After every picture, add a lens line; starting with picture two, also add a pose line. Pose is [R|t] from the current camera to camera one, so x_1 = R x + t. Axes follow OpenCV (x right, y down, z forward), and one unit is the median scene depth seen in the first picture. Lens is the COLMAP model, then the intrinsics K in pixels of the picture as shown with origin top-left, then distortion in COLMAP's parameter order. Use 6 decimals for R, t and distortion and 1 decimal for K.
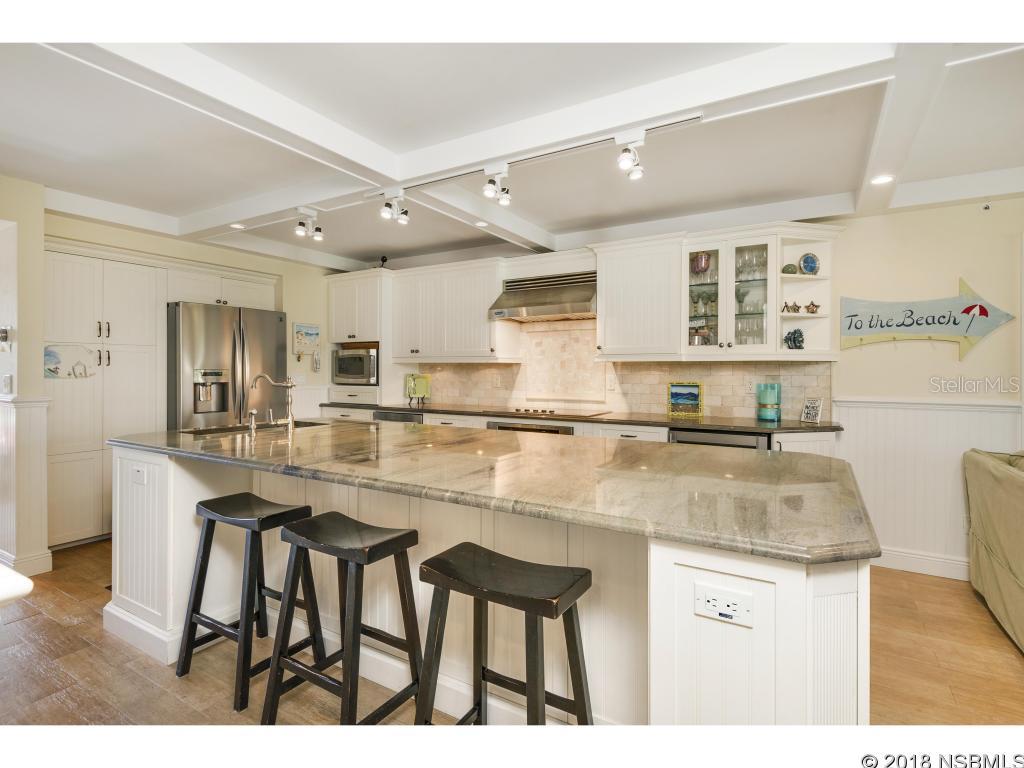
lens RADIAL K [[504.1, 0, 534.9], [0, 504.1, 374.5], [0, 0, 1]] dist [0.012240, -0.001392]
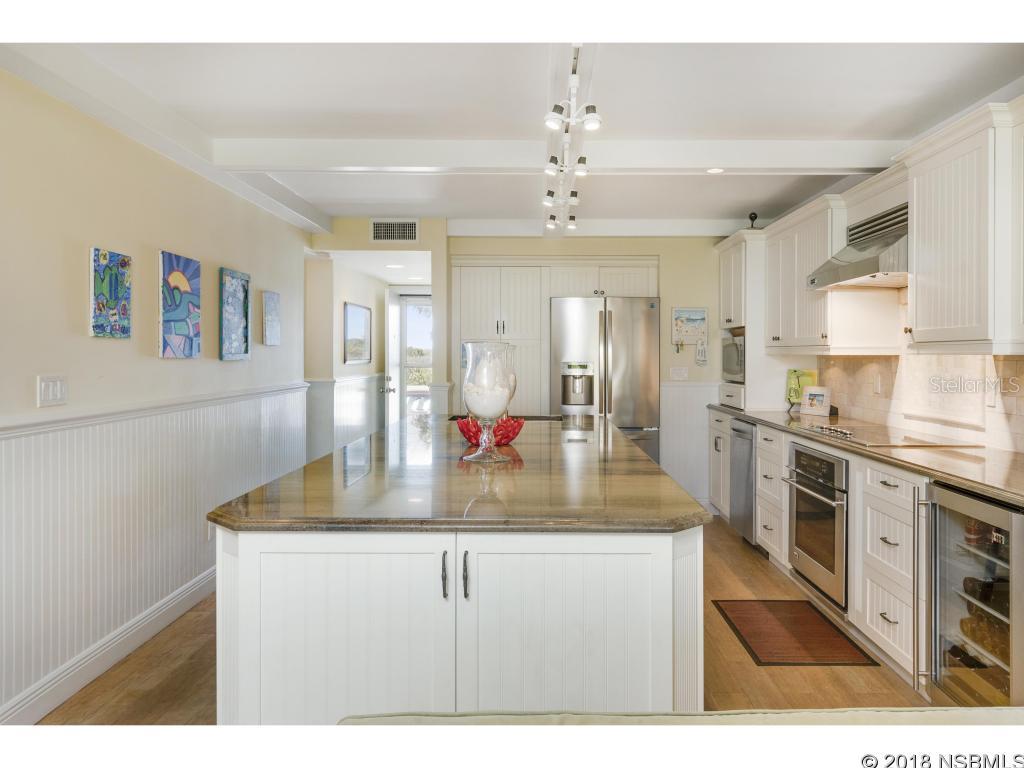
lens RADIAL K [[770.5, 0, 546.9], [0, 770.5, 354.6], [0, 0, 1]] dist [0.005597, -0.001162]
pose [[0.503064, 0.000589, -0.864249, 0.643058], [-0.011228, 0.999920, -0.005854, -0.014832], [0.864176, 0.012649, 0.503031, 0.183046]]
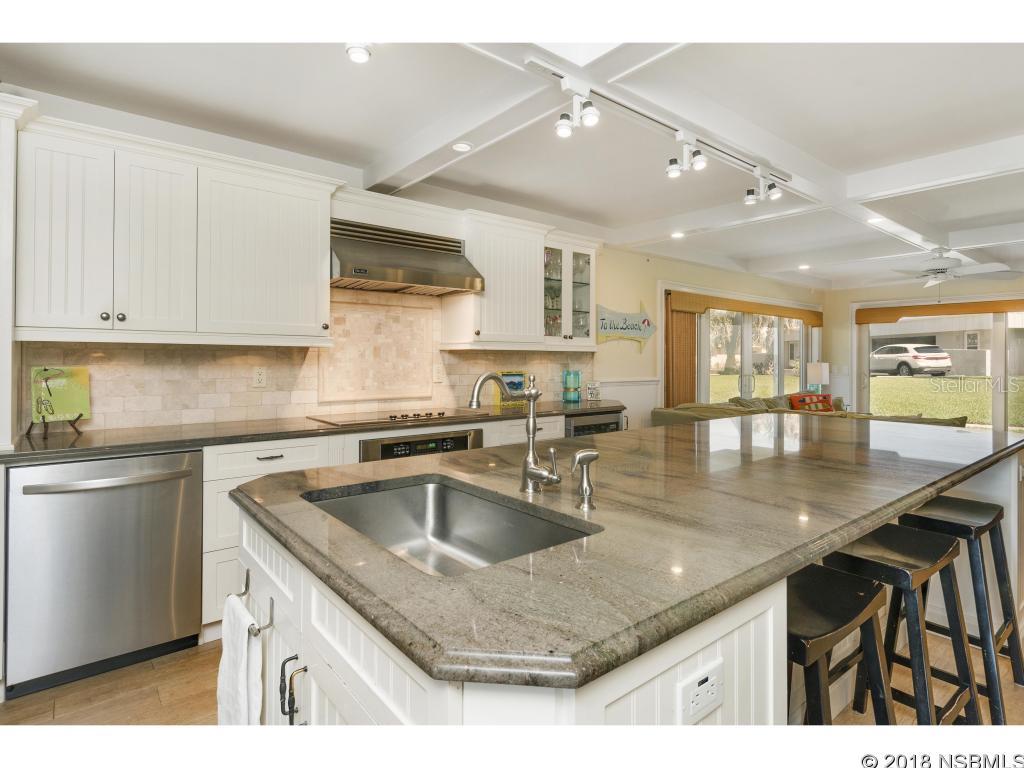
lens RADIAL K [[538.9, 0, 542.0], [0, 538.9, 355.8], [0, 0, 1]] dist [0.000157, -0.000396]
pose [[0.339837, 0.005200, 0.940470, -0.651808], [0.004843, 0.999962, -0.007278, -0.006740], [-0.940472, 0.007028, 0.339799, 0.551275]]
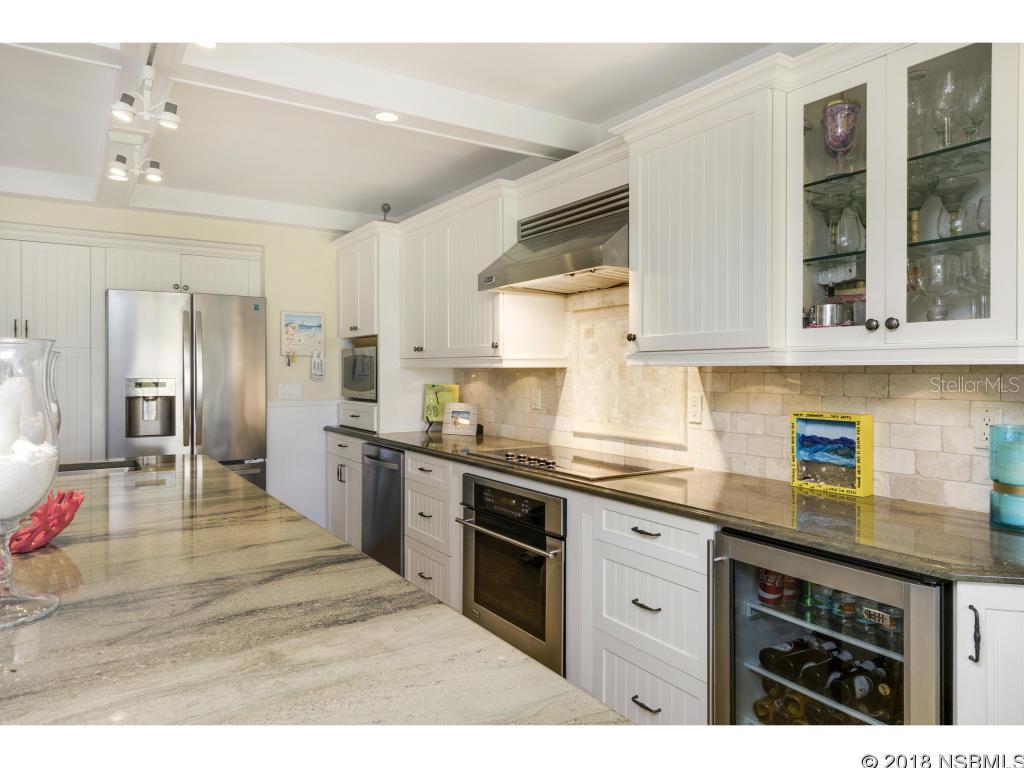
lens RADIAL K [[688.4, 0, 530.6], [0, 688.4, 369.1], [0, 0, 1]] dist [0.013477, 0.000039]
pose [[0.892778, -0.001850, -0.450493, 0.319202], [-0.002905, 0.999947, -0.009863, -0.015026], [0.450488, 0.010114, 0.892725, 0.342458]]
